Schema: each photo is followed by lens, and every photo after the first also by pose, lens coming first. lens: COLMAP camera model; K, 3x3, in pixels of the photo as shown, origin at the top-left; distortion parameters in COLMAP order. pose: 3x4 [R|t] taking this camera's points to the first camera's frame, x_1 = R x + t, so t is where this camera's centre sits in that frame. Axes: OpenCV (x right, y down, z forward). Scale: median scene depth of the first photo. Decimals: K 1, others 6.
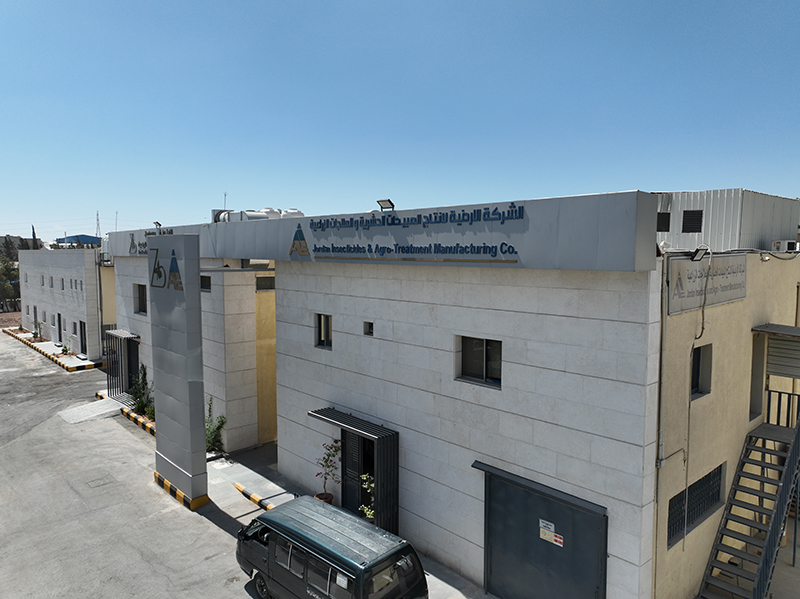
lens RADIAL K [[560.8, 0, 403.0], [0, 560.8, 299.2], [0, 0, 1]] dist [0.000869, 0.018730]
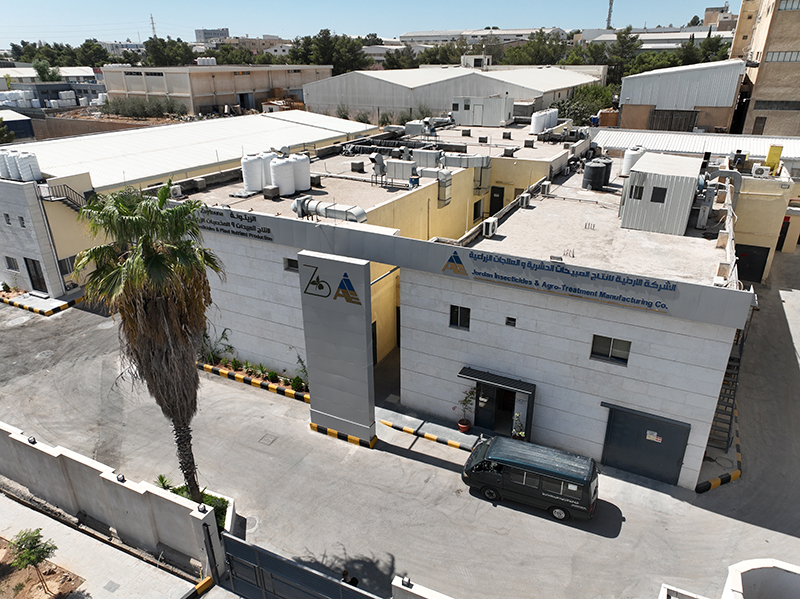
lens RADIAL K [[560.8, 0, 401.8], [0, 560.8, 298.0], [0, 0, 1]] dist [0.000869, 0.018730]
pose [[0.938278, -0.143357, 0.314776, -0.841762], [0.034212, 0.944067, 0.327975, -0.535479], [-0.344187, -0.296963, 0.890701, -0.207245]]
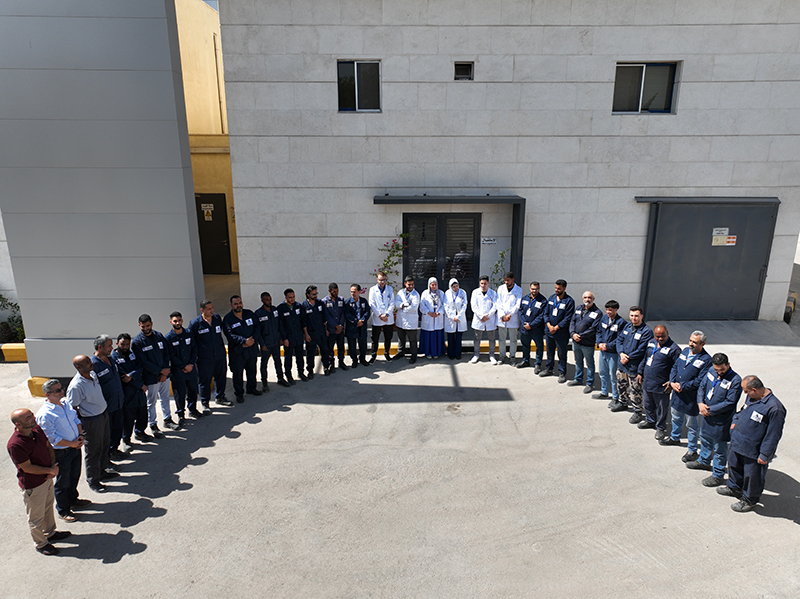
lens RADIAL K [[560.8, 0, 402.2], [0, 560.8, 298.8], [0, 0, 1]] dist [0.000869, 0.018730]
pose [[0.667708, -0.200211, 0.716995, -0.782876], [0.061875, 0.974748, 0.214563, 0.200260], [-0.741847, -0.098901, 0.663235, 0.564108]]
